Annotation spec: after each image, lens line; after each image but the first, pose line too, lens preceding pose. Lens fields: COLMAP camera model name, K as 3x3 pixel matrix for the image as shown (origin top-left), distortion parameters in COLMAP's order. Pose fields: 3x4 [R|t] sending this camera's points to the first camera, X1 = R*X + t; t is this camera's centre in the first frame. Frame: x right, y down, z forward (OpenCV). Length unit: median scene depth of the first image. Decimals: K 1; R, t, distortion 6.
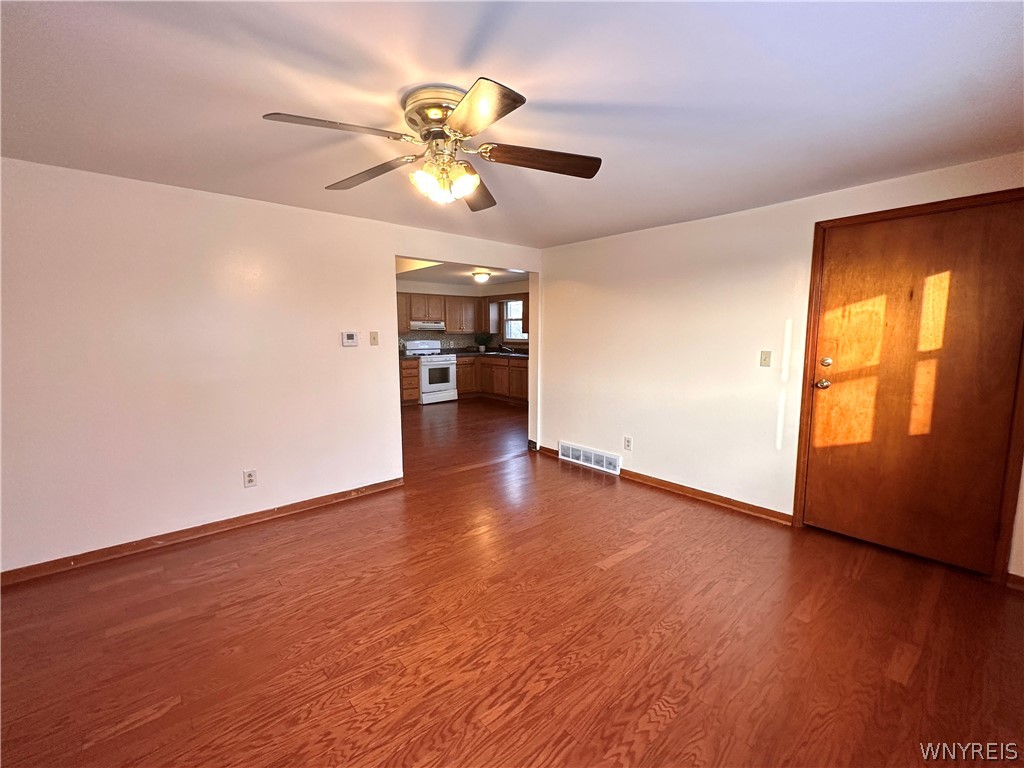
lens RADIAL K [[440.1, 0, 518.4], [0, 440.1, 388.3], [0, 0, 1]] dist [-0.003188, 0.001446]
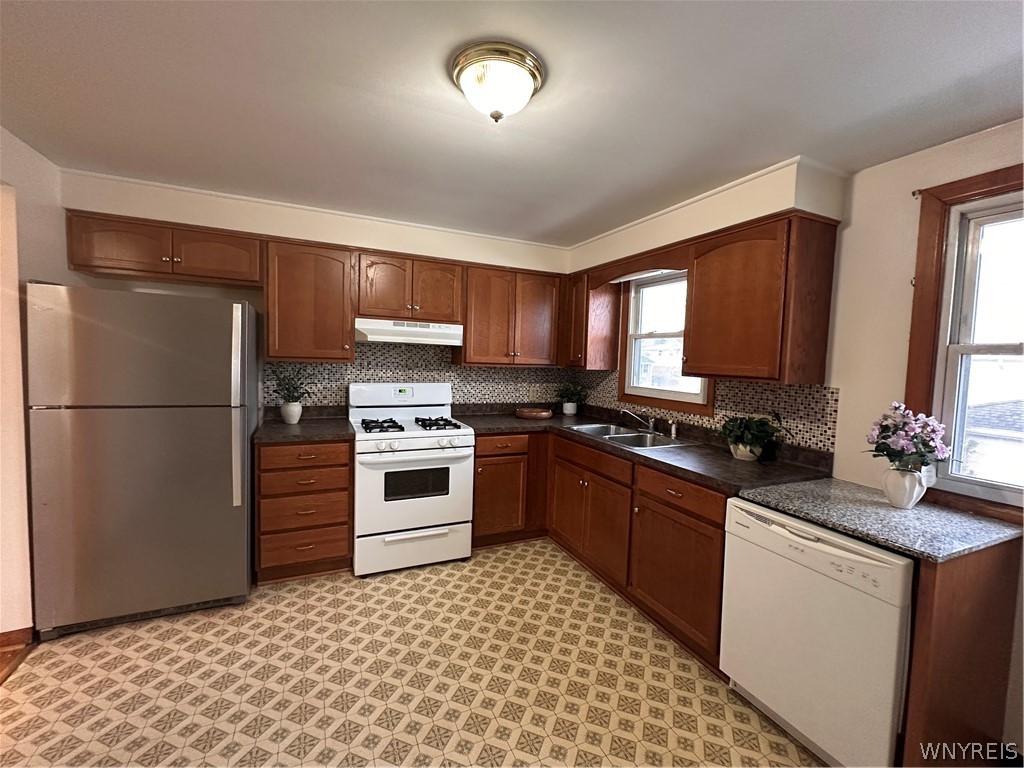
lens RADIAL K [[440.1, 0, 519.9], [0, 440.1, 384.2], [0, 0, 1]] dist [-0.003188, 0.001446]
pose [[0.958957, 0.055583, -0.278051, -0.016398], [-0.075311, 0.995307, -0.060770, -0.096369], [0.273368, 0.079216, 0.958642, 0.700765]]
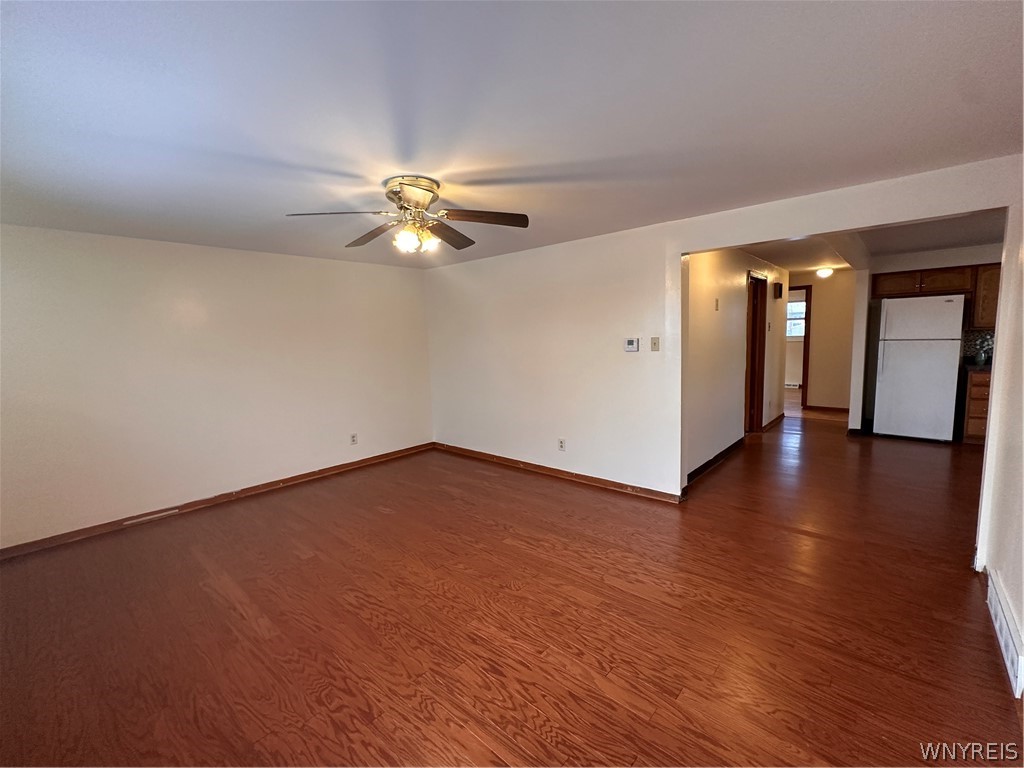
lens RADIAL K [[440.1, 0, 508.0], [0, 440.1, 386.9], [0, 0, 1]] dist [-0.003188, 0.001446]
pose [[0.110469, 0.112439, -0.987499, 0.610695], [-0.099220, 0.989864, 0.101609, -0.083972], [0.988915, 0.086755, 0.120506, 0.552500]]
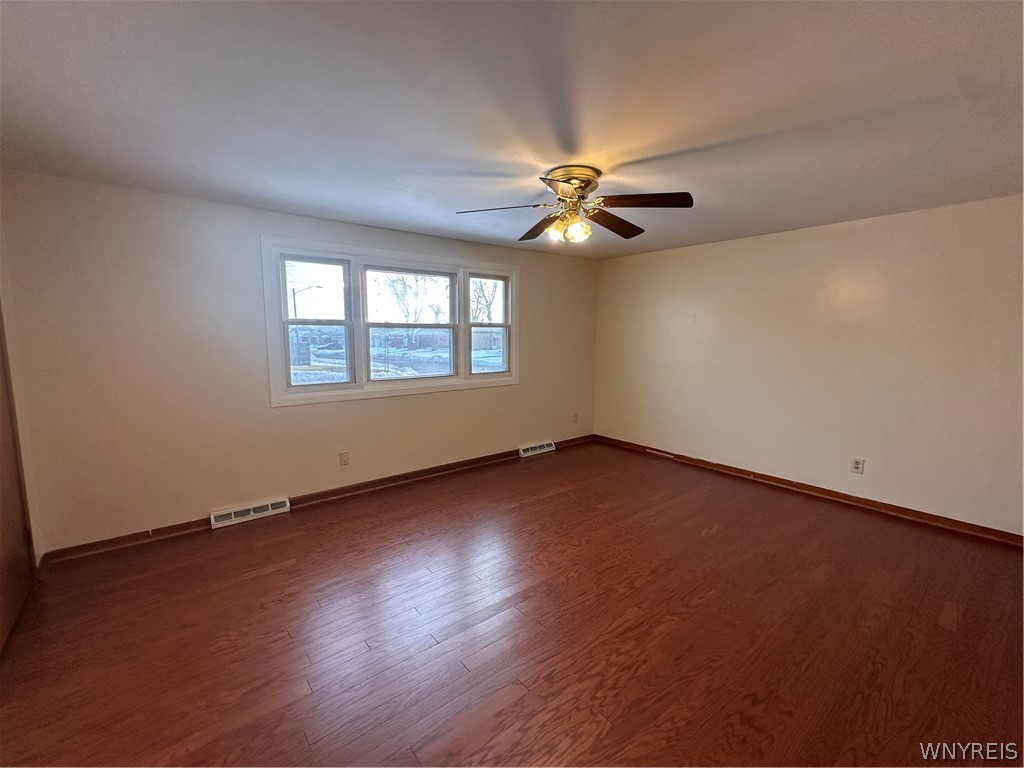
lens RADIAL K [[440.1, 0, 513.6], [0, 440.1, 381.2], [0, 0, 1]] dist [-0.003188, 0.001446]
pose [[-0.999257, -0.006900, 0.037916, -0.023010], [0.002580, 0.969657, 0.244457, -0.162519], [-0.038452, 0.244373, -0.968919, 1.180303]]
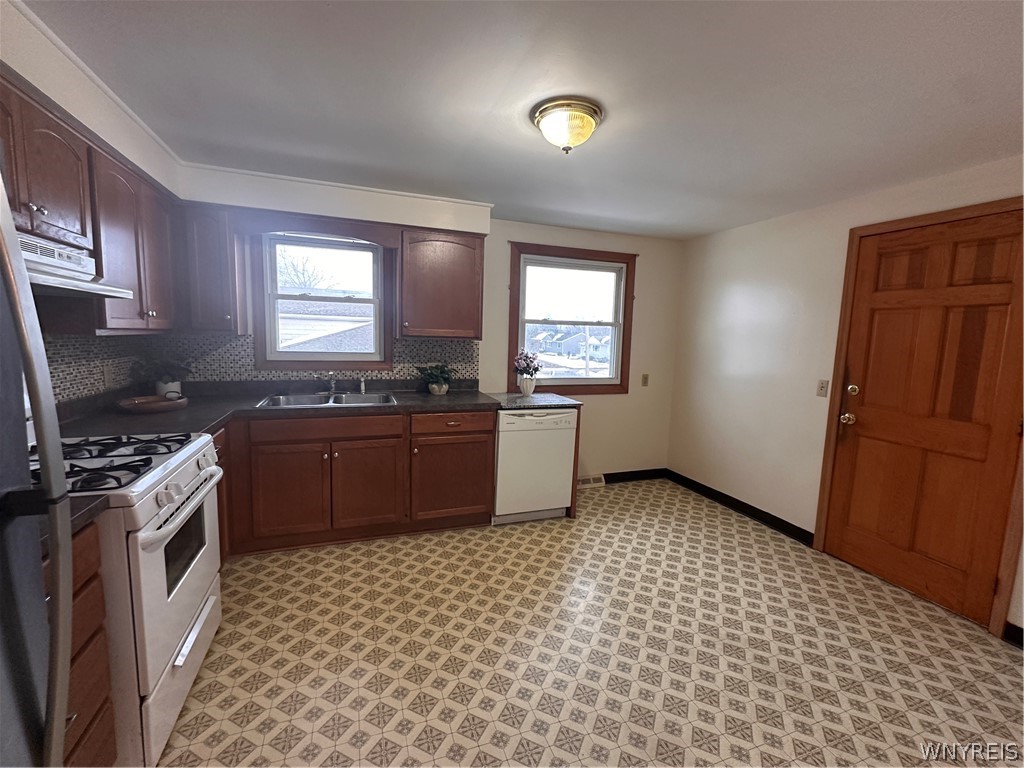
lens RADIAL K [[440.1, 0, 509.8], [0, 440.1, 383.7], [0, 0, 1]] dist [-0.003188, 0.001446]
pose [[0.360378, -0.085998, 0.928834, -0.305568], [0.088469, 0.994404, 0.057744, -0.103923], [-0.928601, 0.061363, 0.365970, 0.802543]]
